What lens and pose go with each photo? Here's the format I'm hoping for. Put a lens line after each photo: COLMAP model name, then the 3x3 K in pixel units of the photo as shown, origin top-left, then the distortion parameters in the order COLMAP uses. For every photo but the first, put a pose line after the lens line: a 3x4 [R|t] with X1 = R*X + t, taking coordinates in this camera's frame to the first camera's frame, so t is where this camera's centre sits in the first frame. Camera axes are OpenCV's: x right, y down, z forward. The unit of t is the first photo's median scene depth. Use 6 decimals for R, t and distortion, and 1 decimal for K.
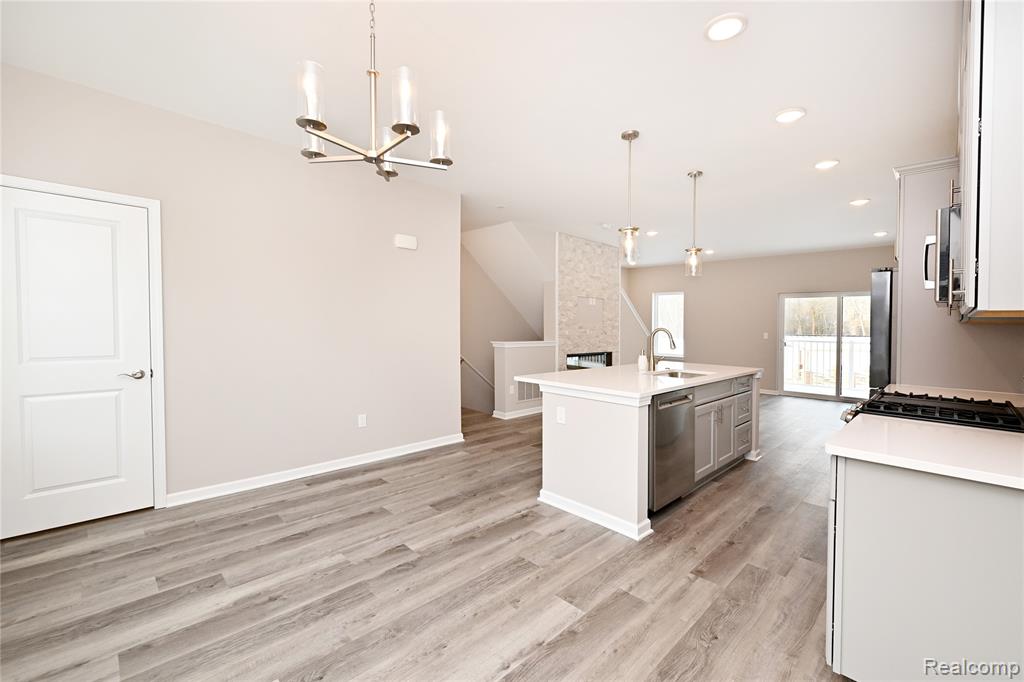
lens RADIAL K [[464.5, 0, 445.8], [0, 464.5, 327.9], [0, 0, 1]] dist [-0.003196, 0.000423]
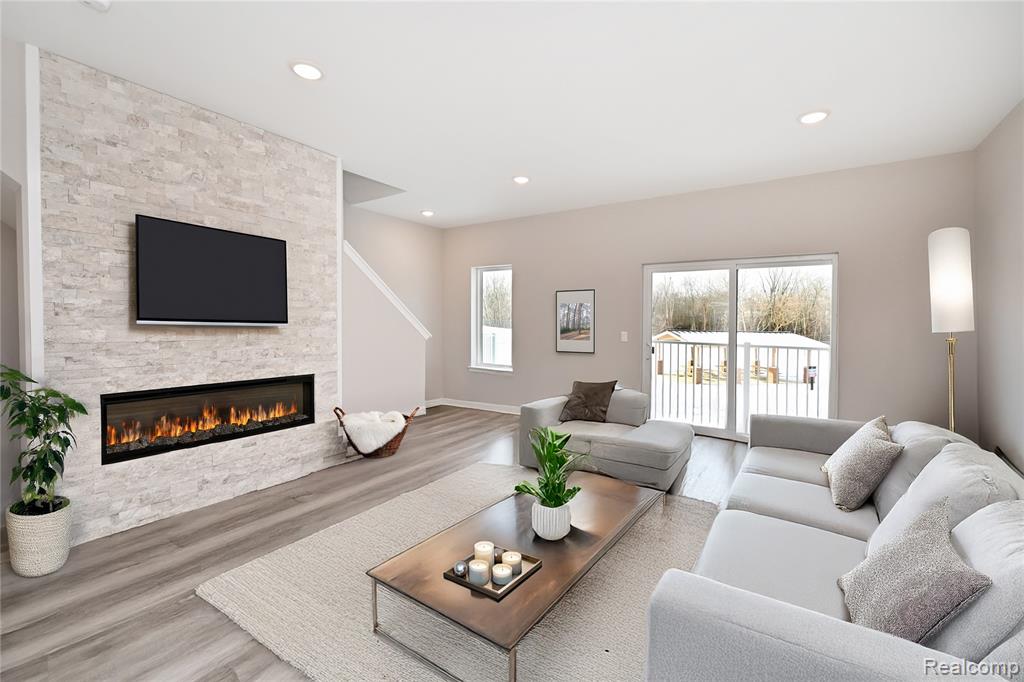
lens RADIAL K [[436.1, 0, 489.0], [0, 436.1, 322.7], [0, 0, 1]] dist [0.000111, 0.000068]
pose [[0.978436, -0.000936, 0.206549, 0.873572], [0.001486, 0.999996, -0.002507, 0.002233], [-0.206546, 0.002760, 0.978433, 1.055998]]
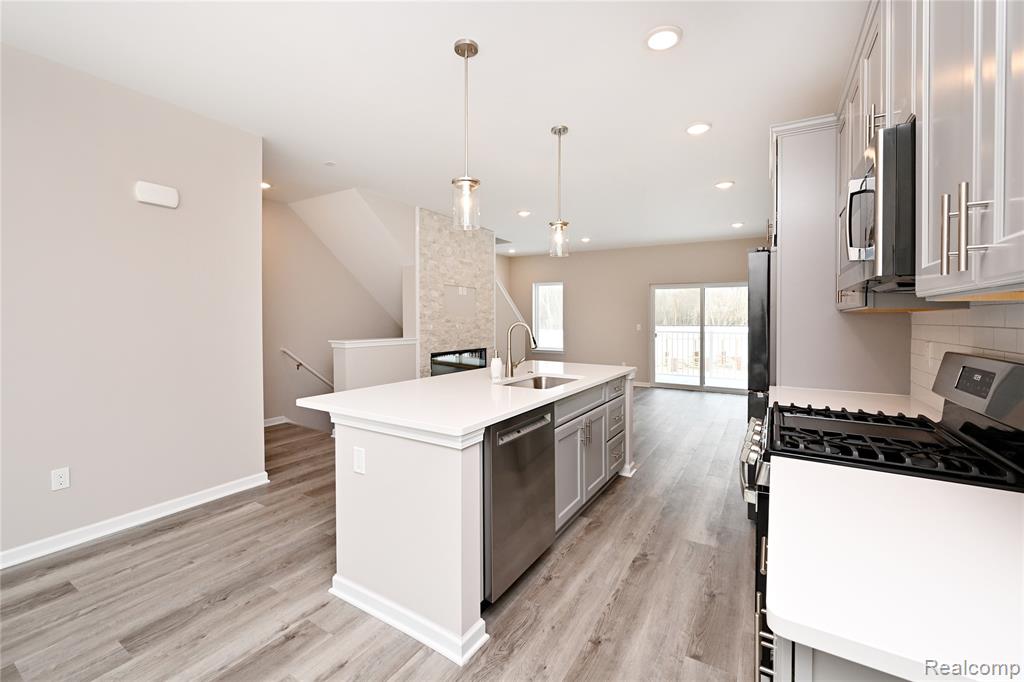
lens RADIAL K [[459.5, 0, 469.5], [0, 459.5, 320.8], [0, 0, 1]] dist [0.003899, 0.000742]
pose [[0.968514, -0.010305, 0.248748, 0.214632], [0.010477, 0.999945, 0.000631, -0.002675], [-0.248740, 0.001995, 0.968568, 0.310567]]
